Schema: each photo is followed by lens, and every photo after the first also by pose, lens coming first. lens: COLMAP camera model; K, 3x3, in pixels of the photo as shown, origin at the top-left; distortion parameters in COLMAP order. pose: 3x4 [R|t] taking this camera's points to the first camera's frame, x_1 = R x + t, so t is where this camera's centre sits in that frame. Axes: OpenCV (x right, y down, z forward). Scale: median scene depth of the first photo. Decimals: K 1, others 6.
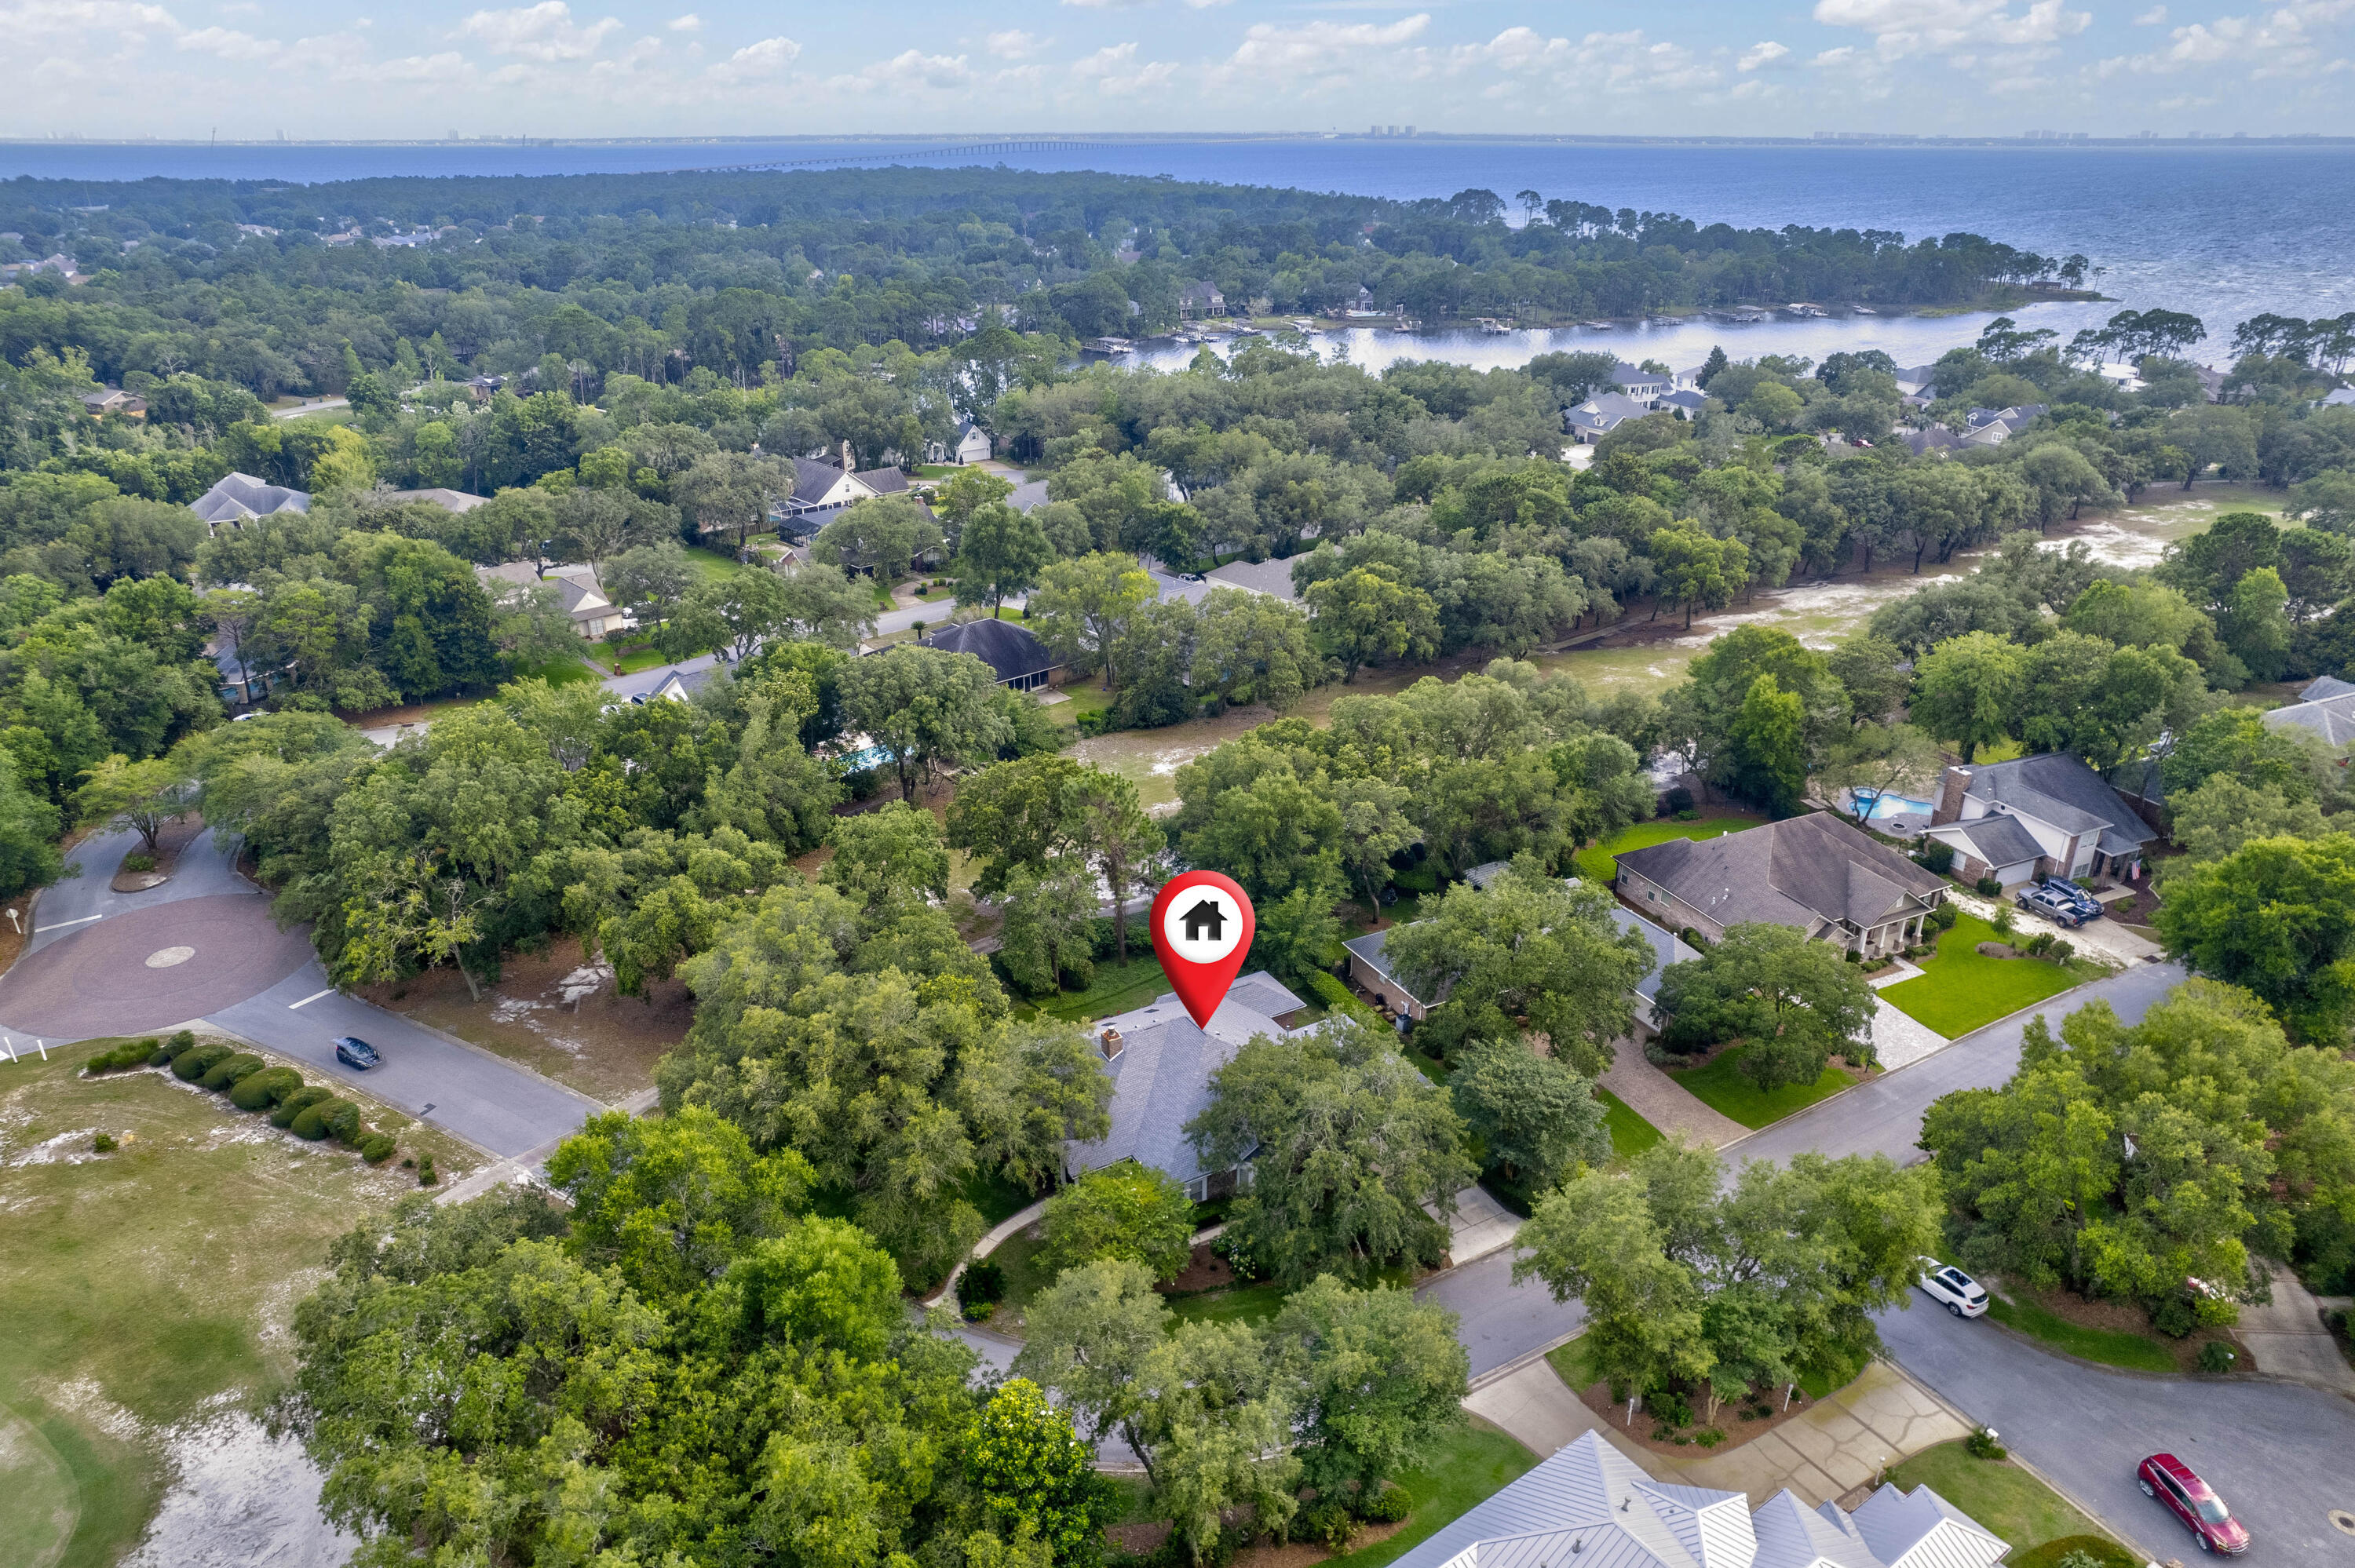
lens RADIAL K [[1515.7, 0, 1177.5], [0, 1515.7, 784.0], [0, 0, 1]] dist [-0.075617, 0.056820]
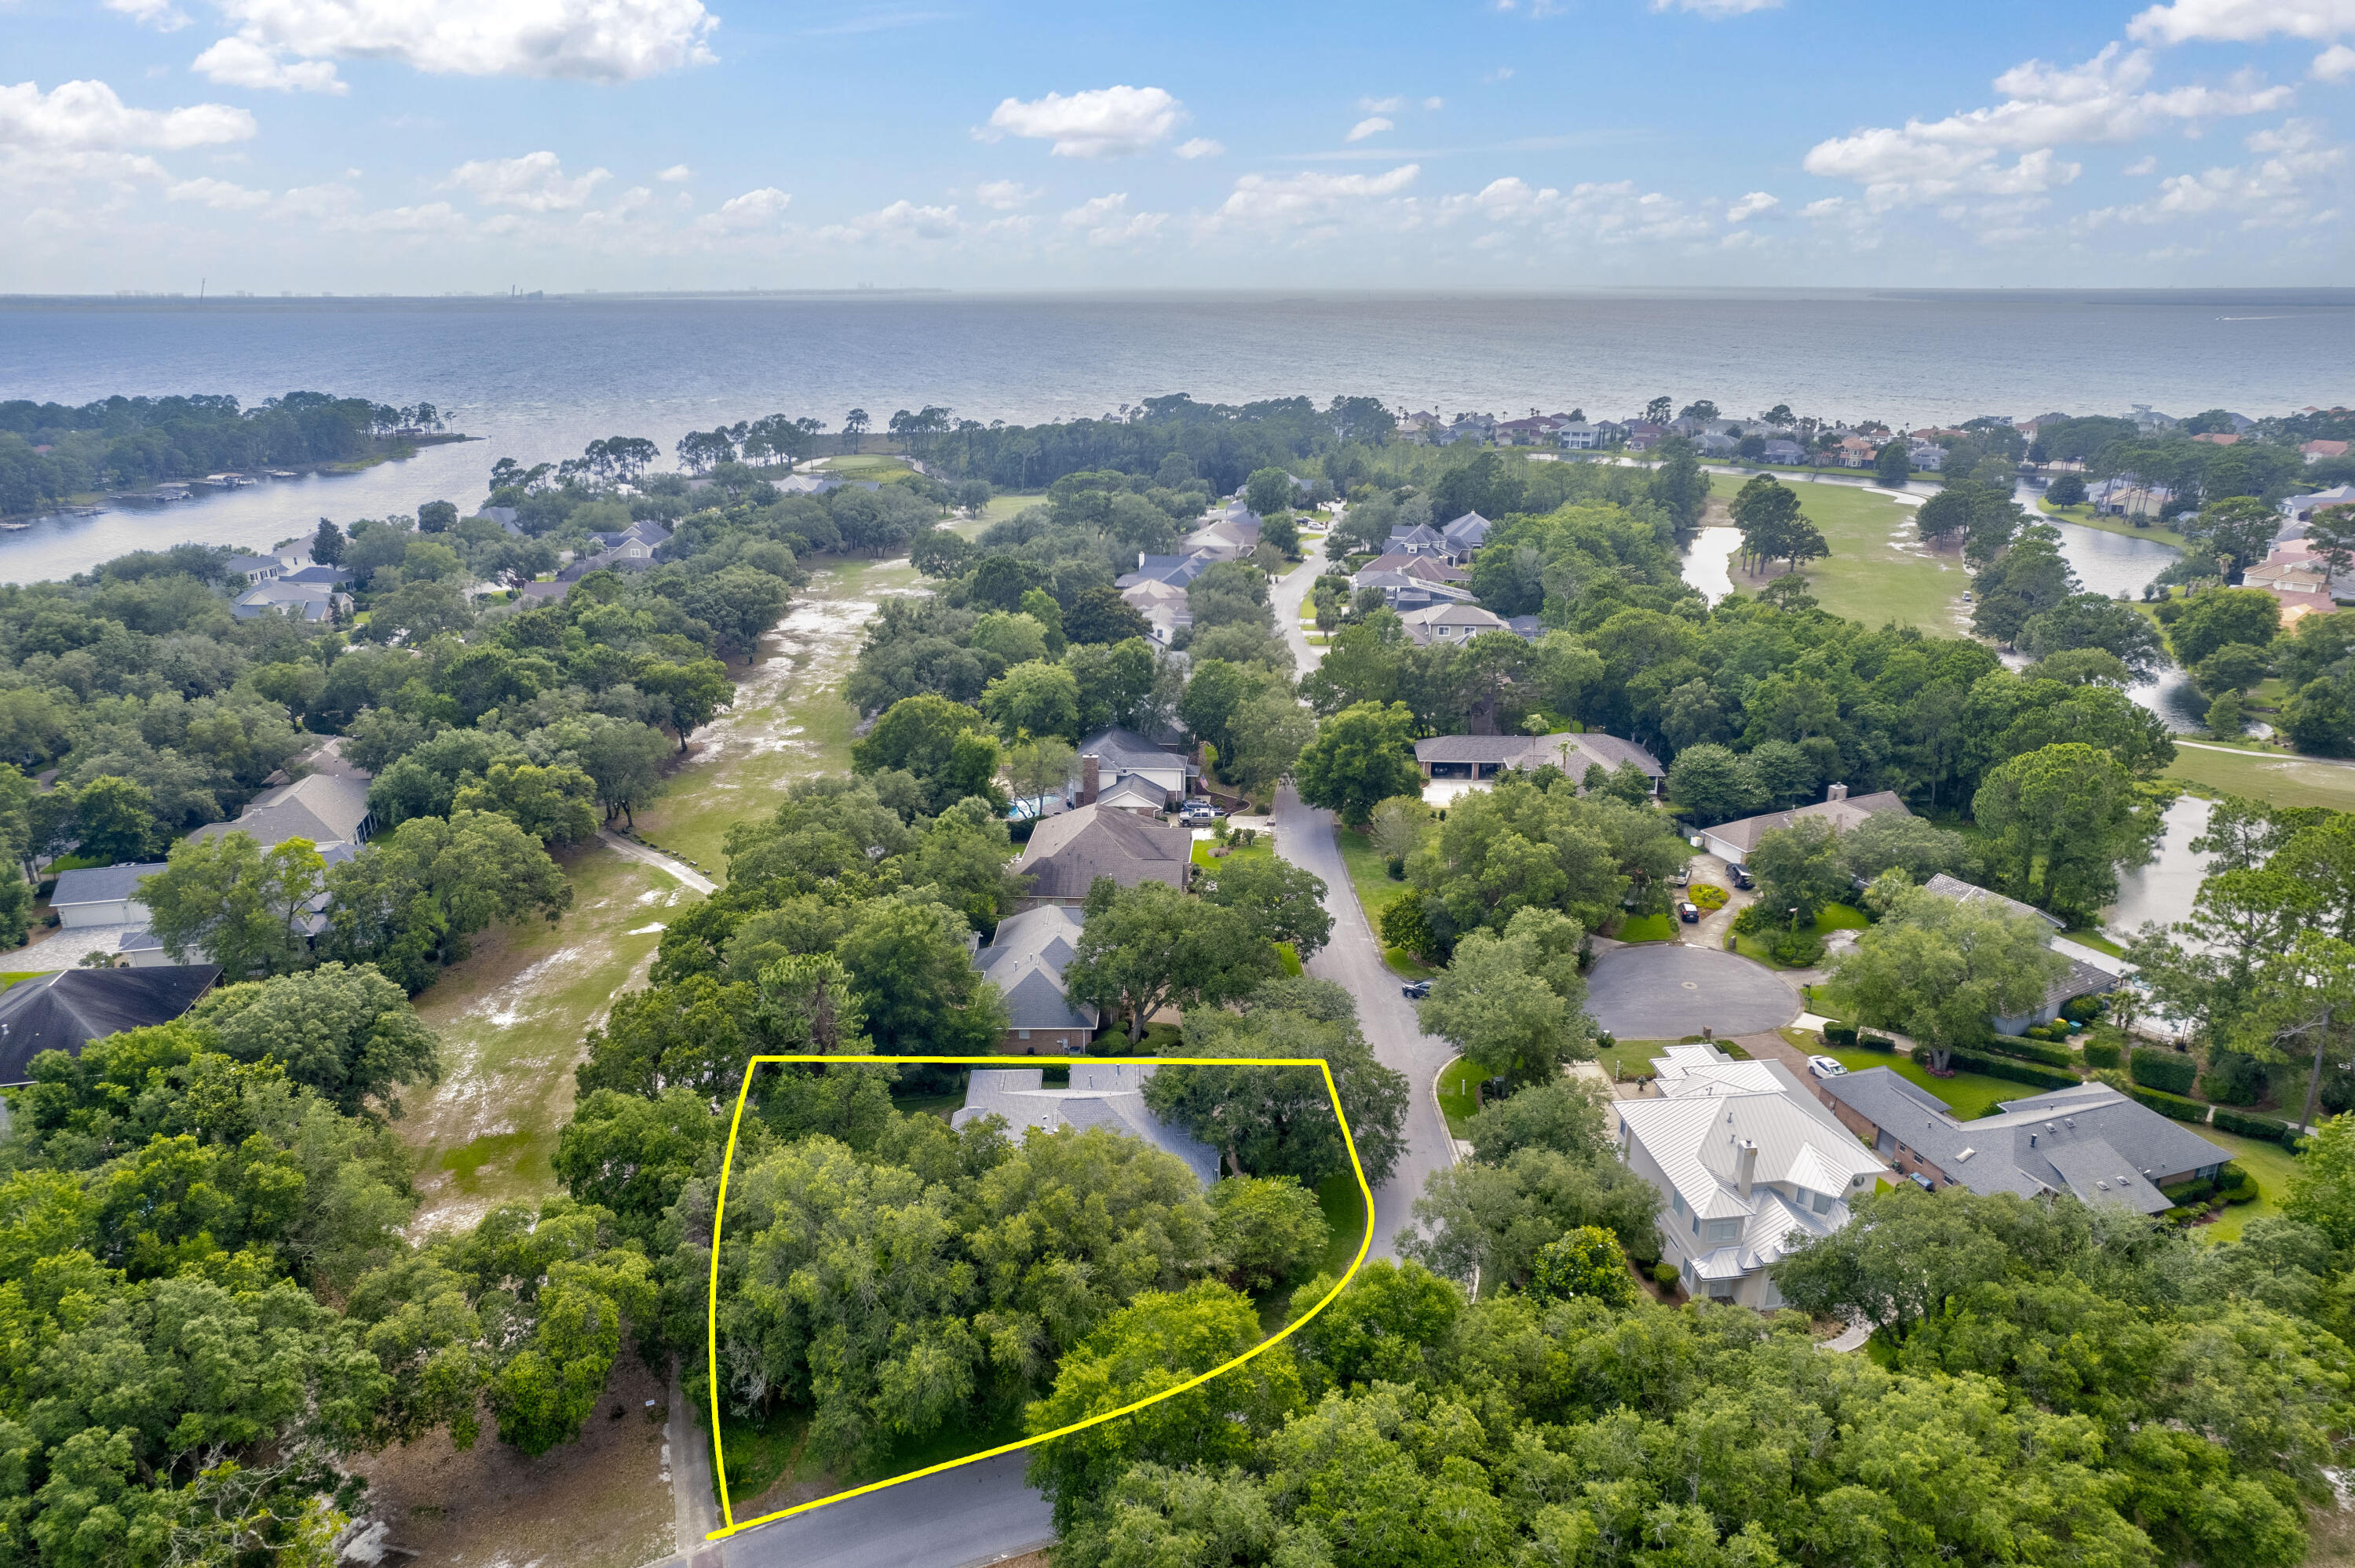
lens RADIAL K [[1515.7, 0, 1177.5], [0, 1515.7, 784.0], [0, 0, 1]] dist [-0.075617, 0.056820]
pose [[0.480954, -0.277114, 0.831800, -0.369683], [0.354931, 0.929057, 0.104291, -0.064677], [-0.801690, 0.245072, 0.545190, 0.136153]]
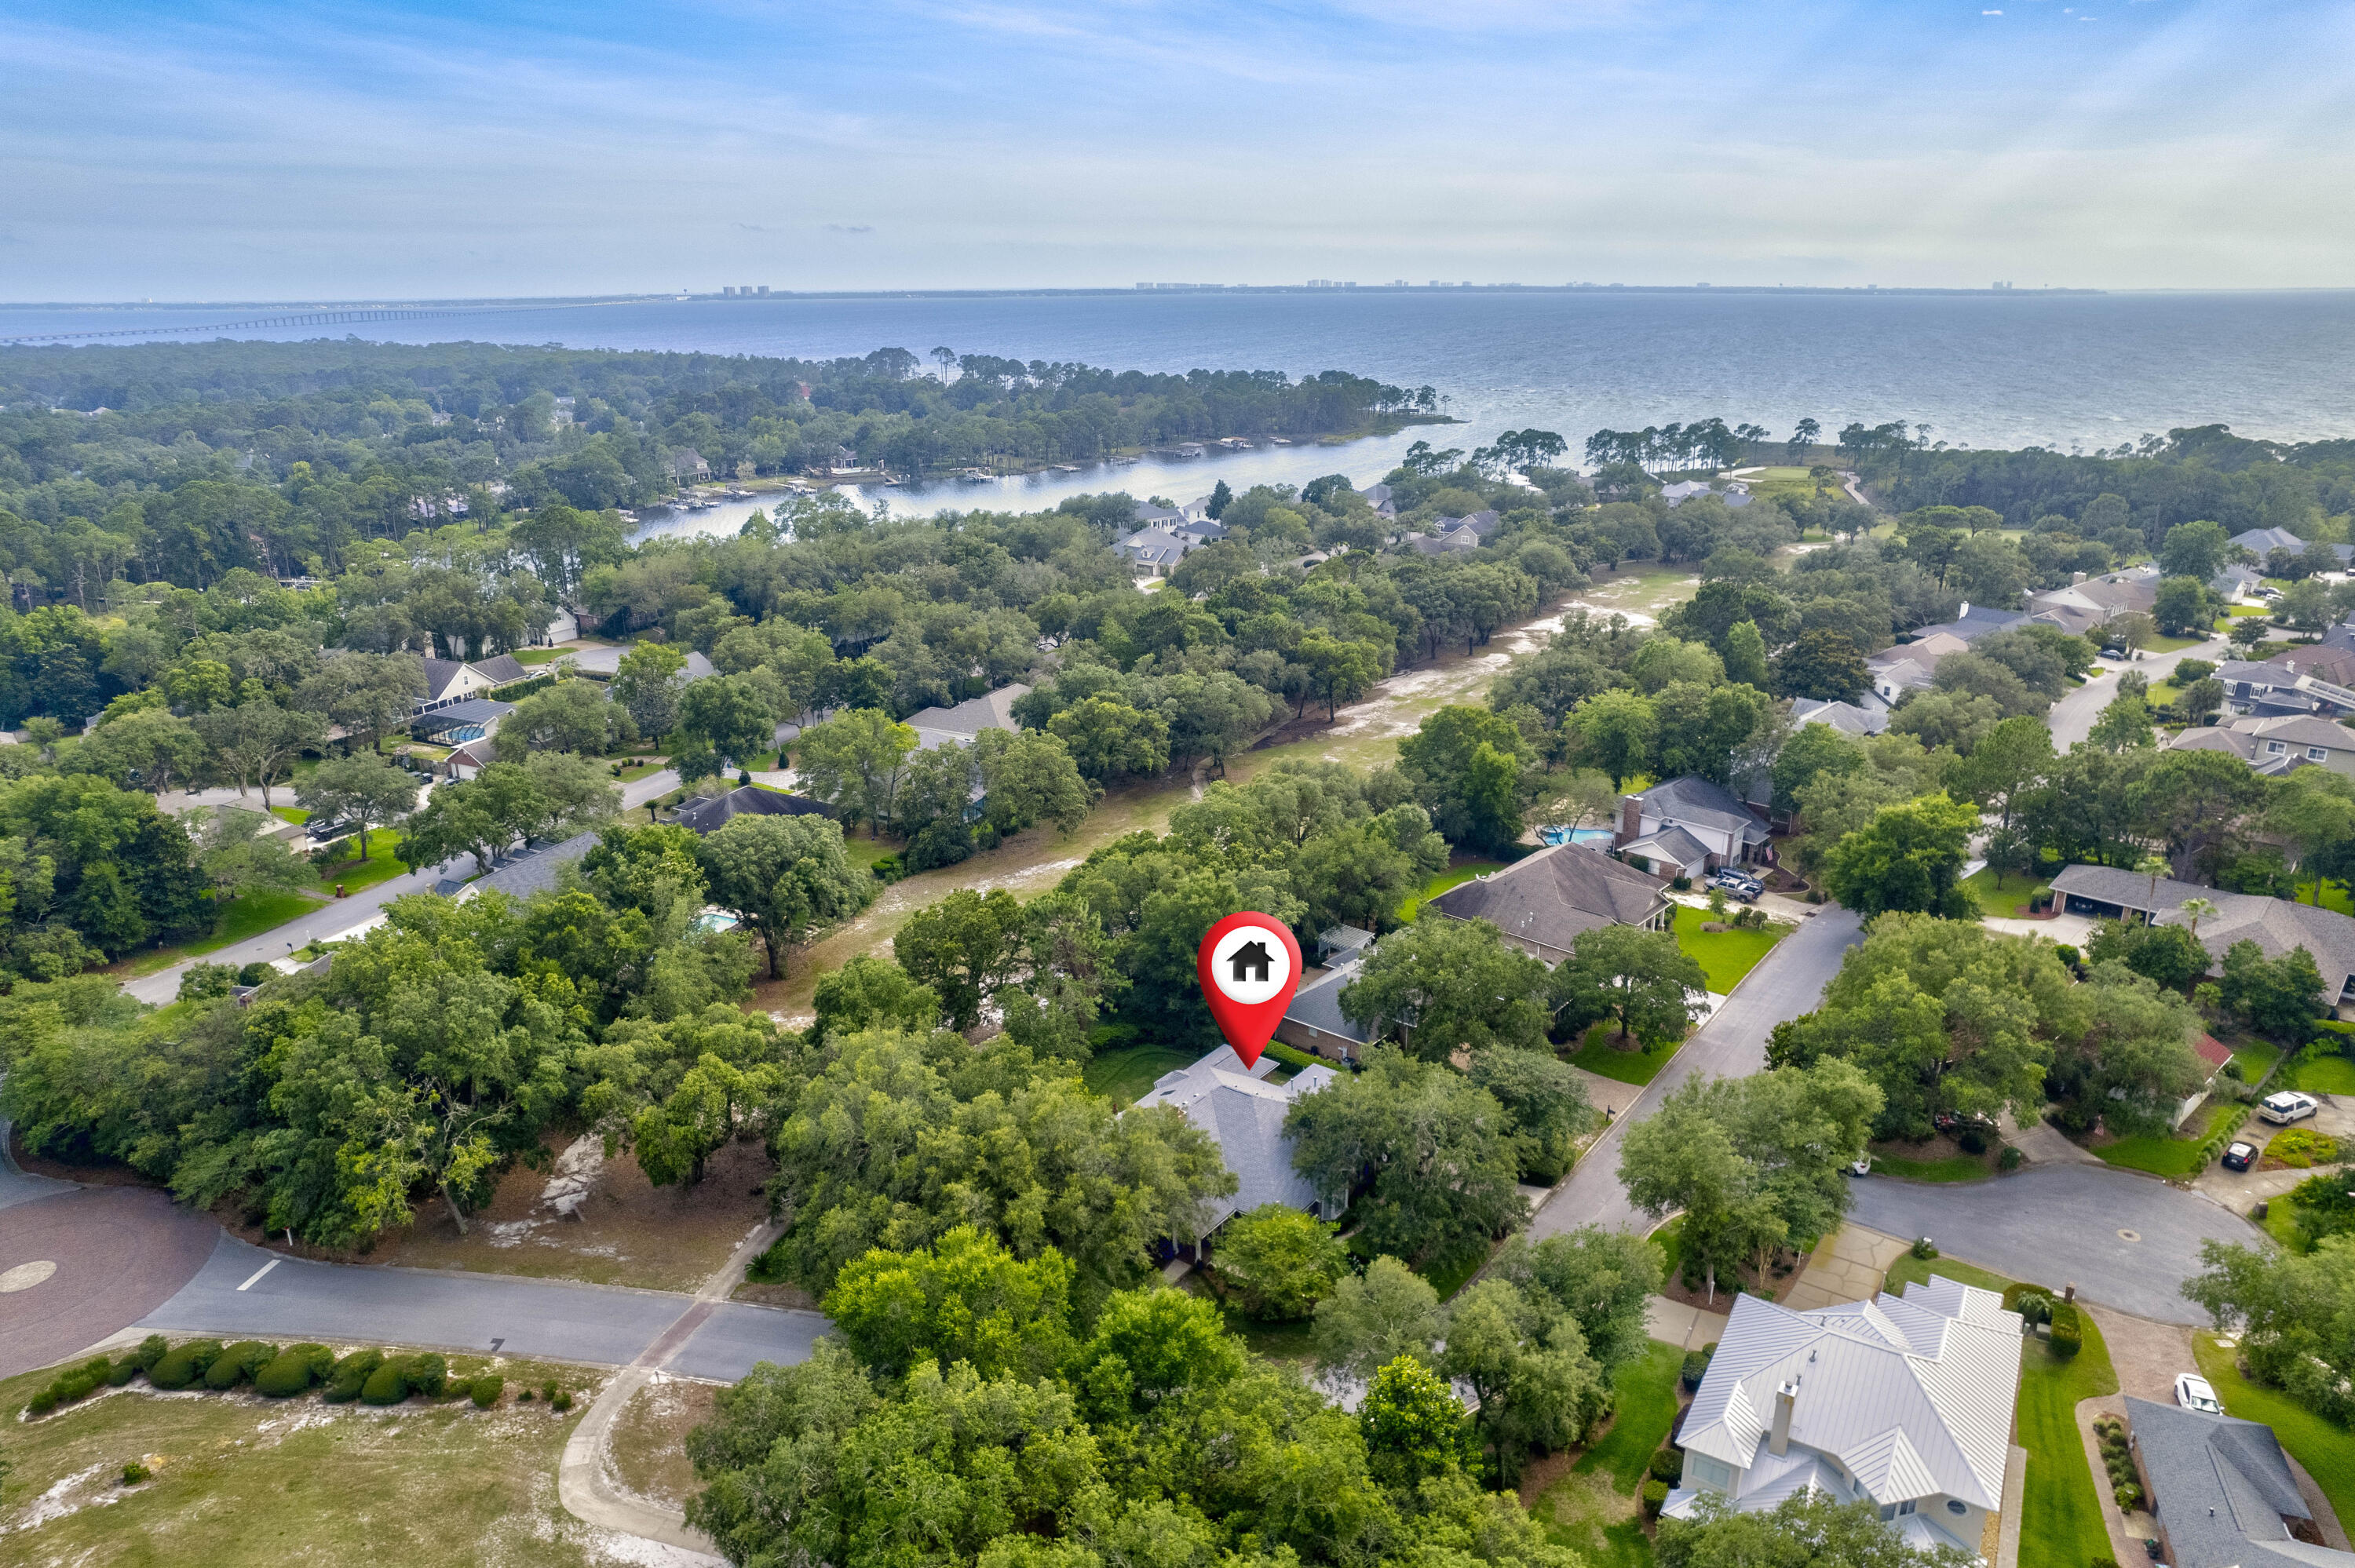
lens RADIAL K [[1515.7, 0, 1177.5], [0, 1515.7, 784.0], [0, 0, 1]] dist [-0.075617, 0.056820]
pose [[0.922119, -0.126230, 0.365736, -0.192818], [0.159924, 0.985103, -0.063213, -0.001168], [-0.352309, 0.116780, 0.928569, -0.030890]]
